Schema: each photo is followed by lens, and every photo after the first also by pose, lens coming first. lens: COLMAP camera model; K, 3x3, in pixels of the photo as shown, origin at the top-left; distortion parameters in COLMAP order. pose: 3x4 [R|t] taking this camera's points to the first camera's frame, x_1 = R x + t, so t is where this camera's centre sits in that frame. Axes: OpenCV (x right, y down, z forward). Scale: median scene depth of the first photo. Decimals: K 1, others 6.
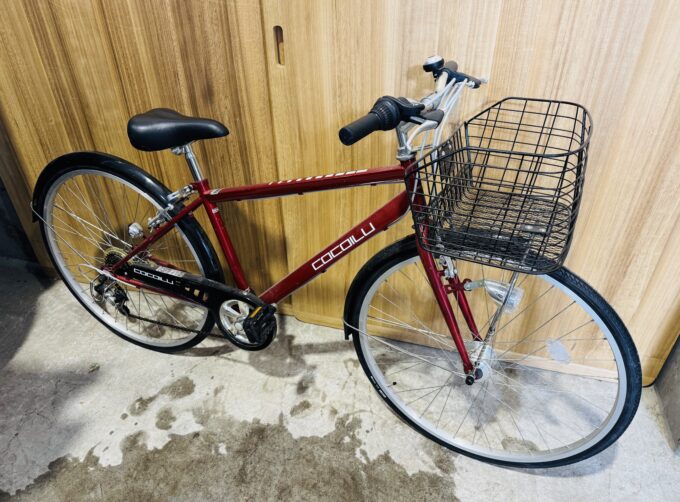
lens RADIAL K [[483.2, 0, 340.0], [0, 483.2, 251.0], [0, 0, 1]] dist [-0.005905, -0.008458]
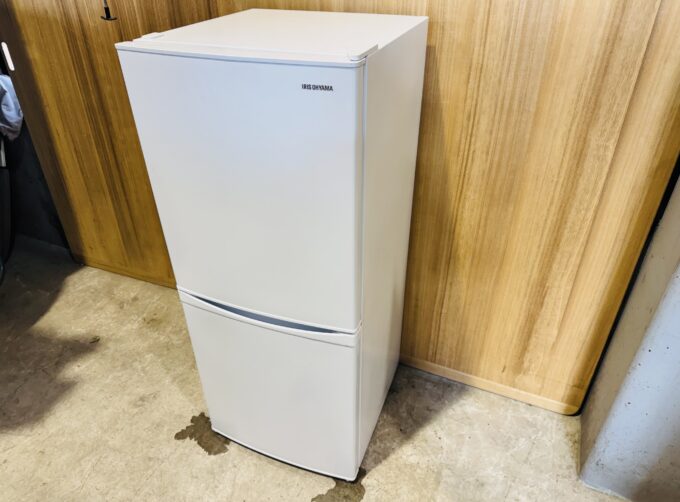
lens RADIAL K [[485.3, 0, 340.6], [0, 485.3, 251.9], [0, 0, 1]] dist [-0.008269, -0.006182]
pose [[0.988779, 0.094697, -0.115535, 0.253880], [-0.100074, 0.994108, -0.041645, 0.020676], [0.110911, 0.052739, 0.992430, -0.157301]]
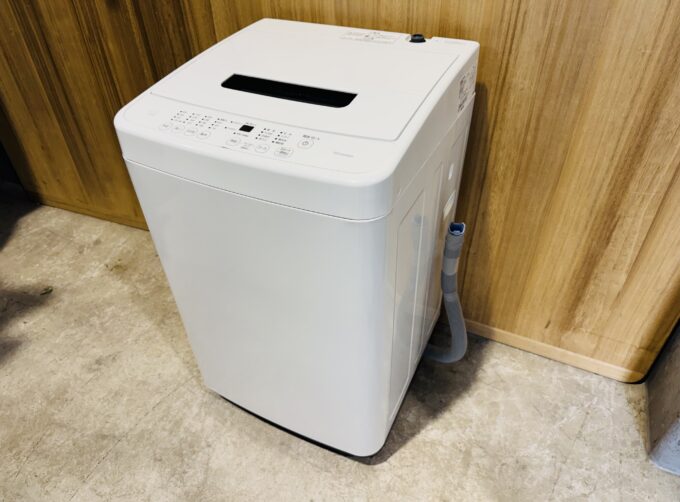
lens RADIAL K [[492.2, 0, 338.0], [0, 492.2, 259.3], [0, 0, 1]] dist [-0.005970, -0.007907]
pose [[0.985662, 0.098837, -0.136755, 0.261379], [-0.087430, 0.992360, 0.087055, 0.047425], [0.144315, -0.073850, 0.986772, 0.120170]]
